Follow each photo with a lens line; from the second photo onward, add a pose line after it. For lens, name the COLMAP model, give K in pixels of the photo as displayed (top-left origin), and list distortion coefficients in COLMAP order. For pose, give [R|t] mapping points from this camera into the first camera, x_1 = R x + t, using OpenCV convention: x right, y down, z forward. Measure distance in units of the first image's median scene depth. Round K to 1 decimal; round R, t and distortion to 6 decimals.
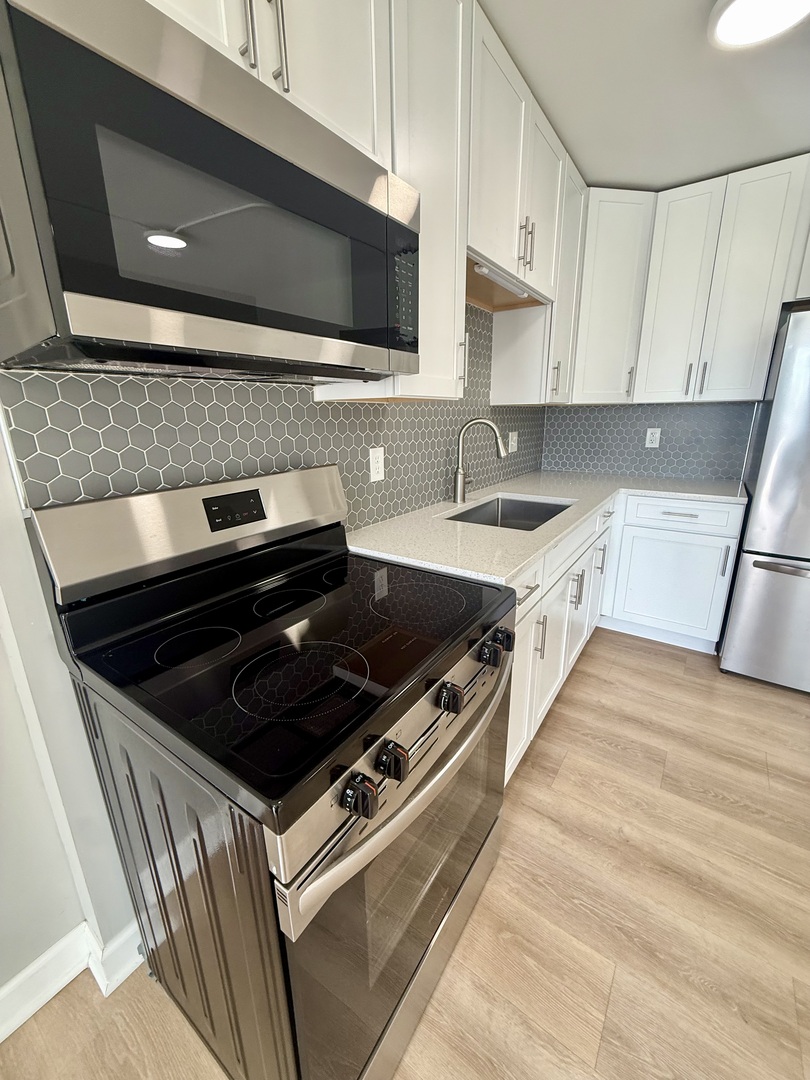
lens RADIAL K [[430.8, 0, 407.1], [0, 430.8, 537.0], [0, 0, 1]] dist [0.001409, -0.000036]
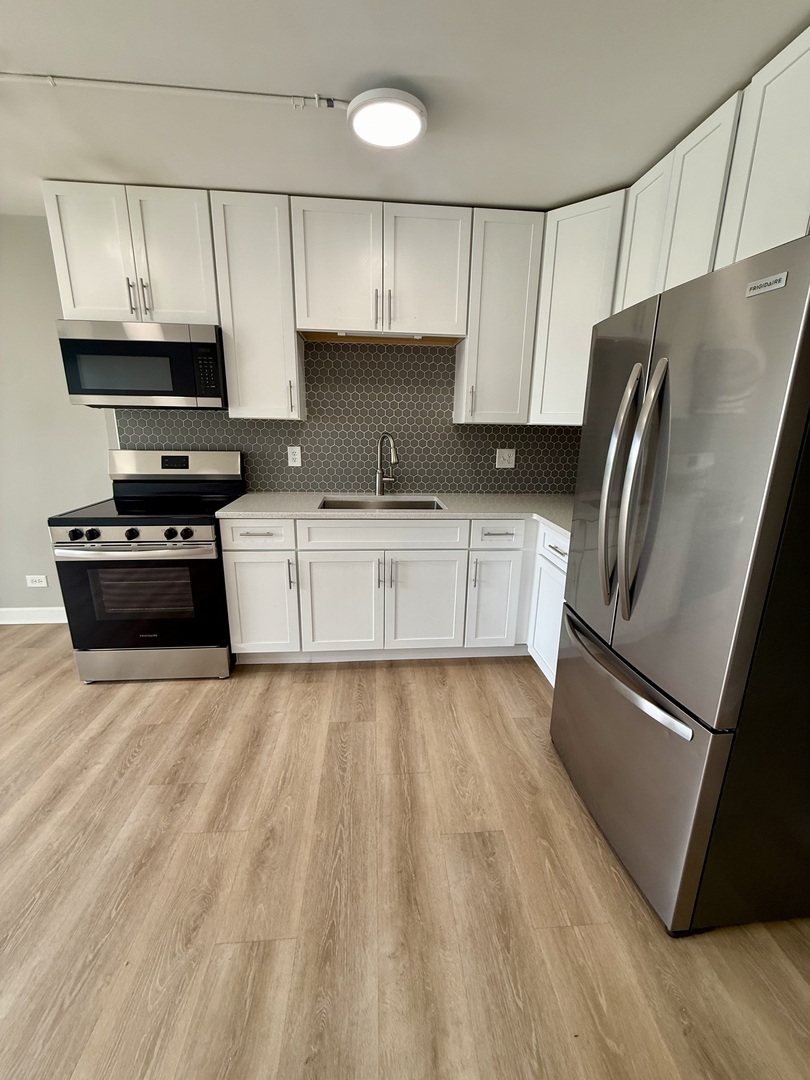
lens RADIAL K [[430.8, 0, 404.5], [0, 430.8, 535.7], [0, 0, 1]] dist [0.001409, -0.000036]
pose [[0.638528, 0.222129, -0.736845, 1.472312], [-0.237490, 0.967586, 0.085887, -0.113361], [0.732039, 0.120152, 0.670584, 0.223537]]
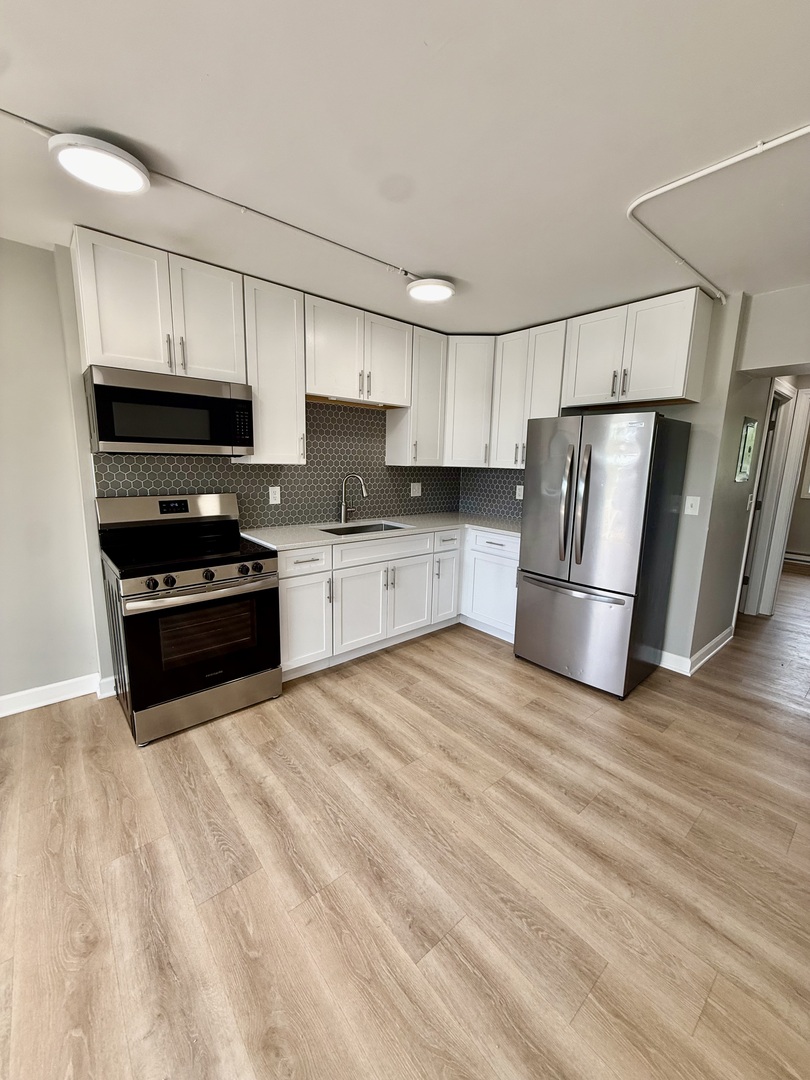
lens RADIAL K [[430.8, 0, 405.3], [0, 430.8, 536.3], [0, 0, 1]] dist [0.001409, -0.000036]
pose [[0.968971, 0.080443, -0.233716, 0.922746], [-0.103517, 0.990711, -0.088179, 0.115122], [0.224452, 0.109637, 0.968298, -0.669905]]
